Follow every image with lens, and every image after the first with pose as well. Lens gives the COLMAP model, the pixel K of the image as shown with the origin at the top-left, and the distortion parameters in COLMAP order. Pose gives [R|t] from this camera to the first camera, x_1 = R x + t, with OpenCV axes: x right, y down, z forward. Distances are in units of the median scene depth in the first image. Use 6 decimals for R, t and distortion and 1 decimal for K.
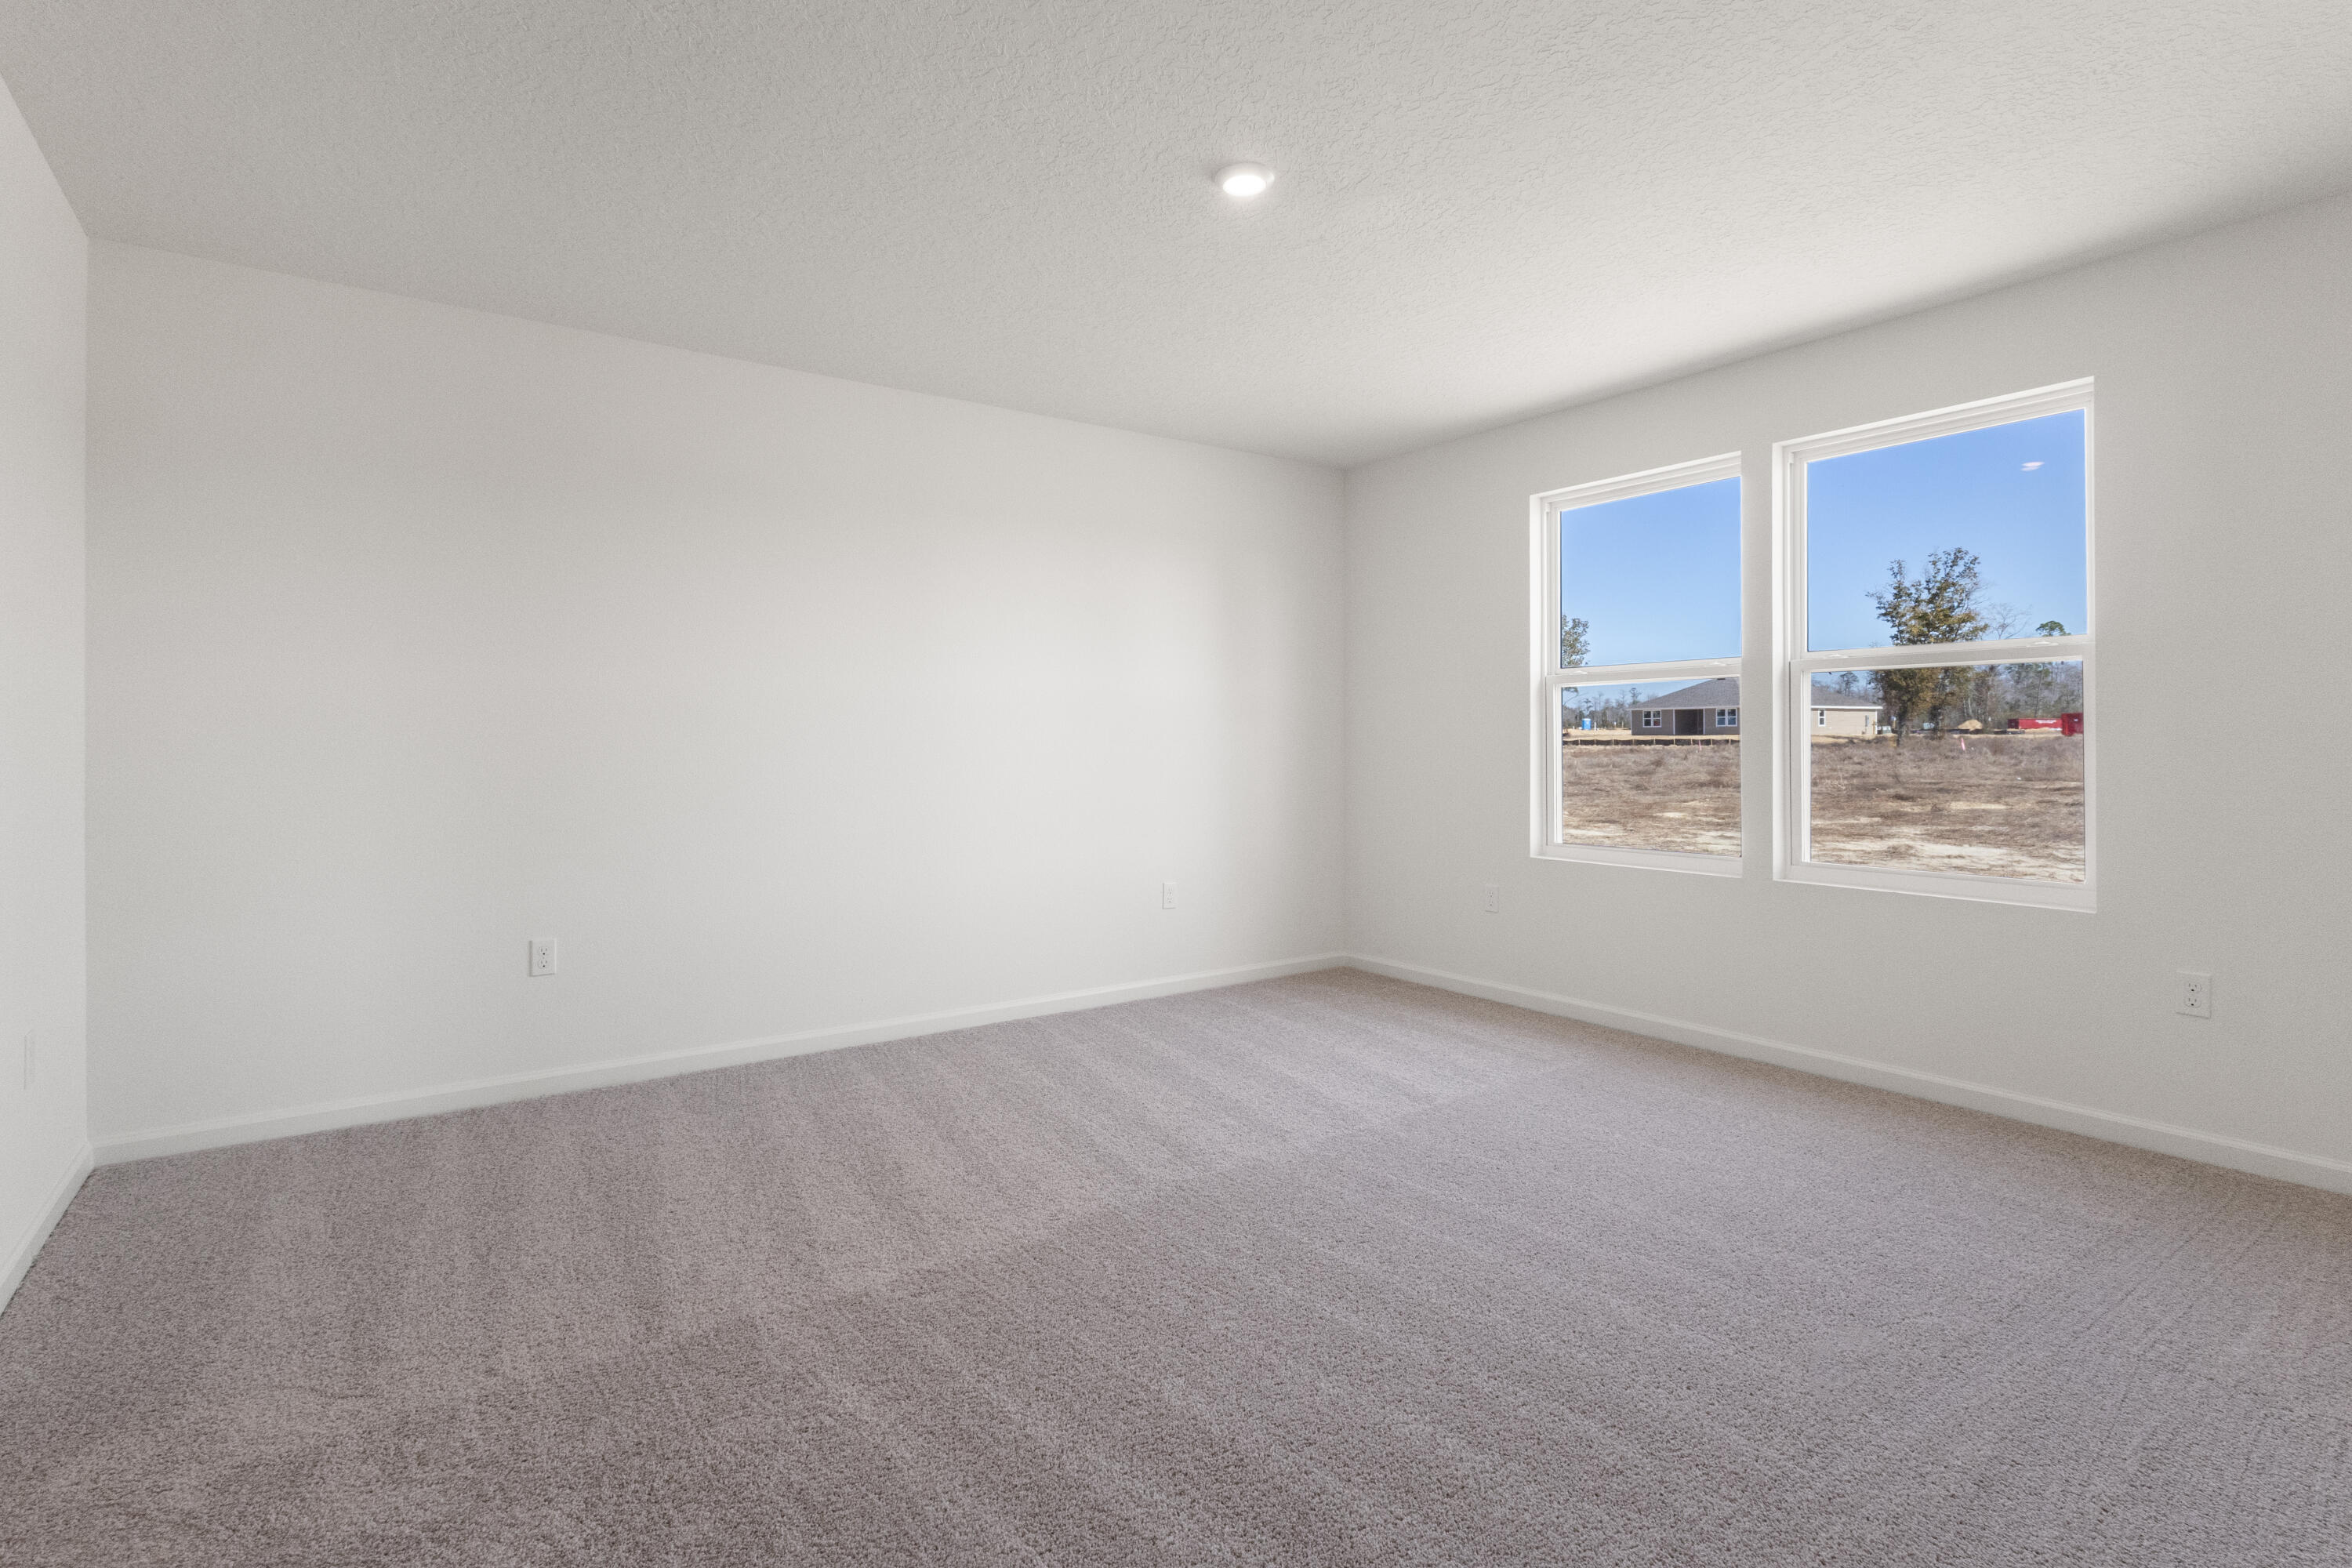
lens RADIAL K [[1097.8, 0, 1175.7], [0, 1097.8, 744.6], [0, 0, 1]] dist [-0.002322, 0.003491]
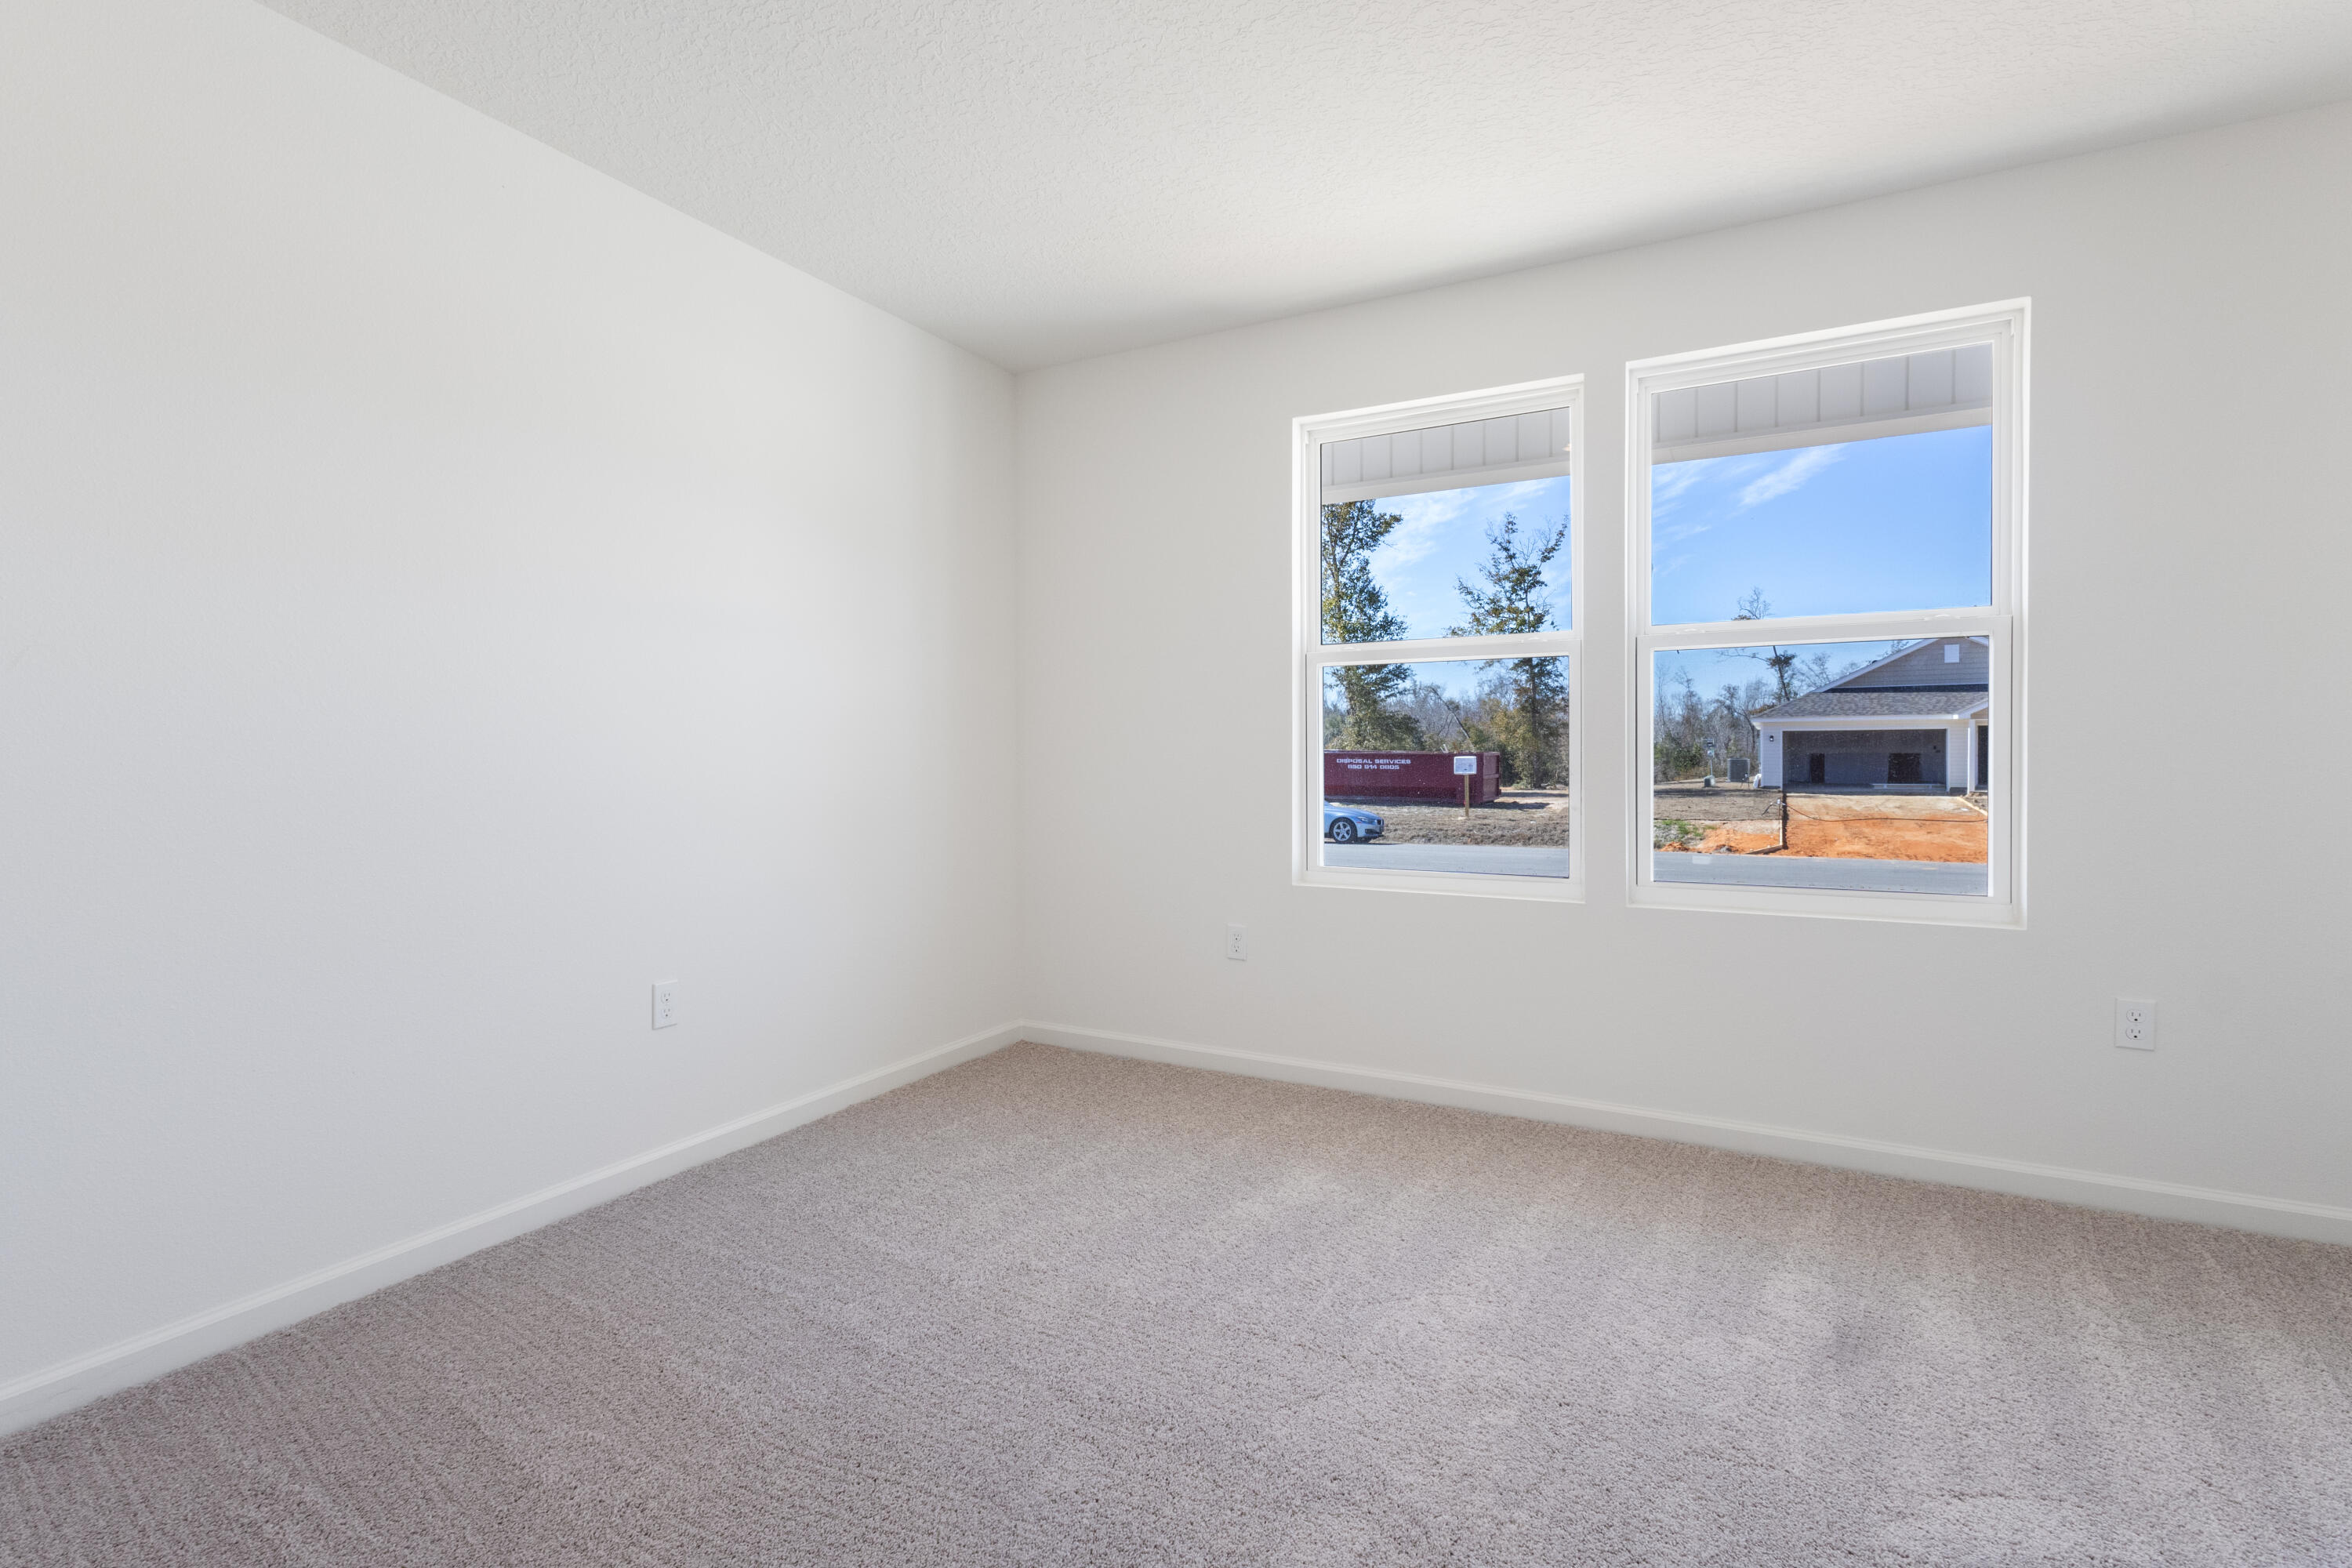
lens RADIAL K [[1097.8, 0, 1175.7], [0, 1097.8, 744.6], [0, 0, 1]] dist [-0.002322, 0.003491]
pose [[0.904521, 0.012763, 0.426238, -0.092093], [-0.007071, 0.999863, -0.014935, 0.020064], [-0.426370, 0.010495, 0.904488, 0.412267]]
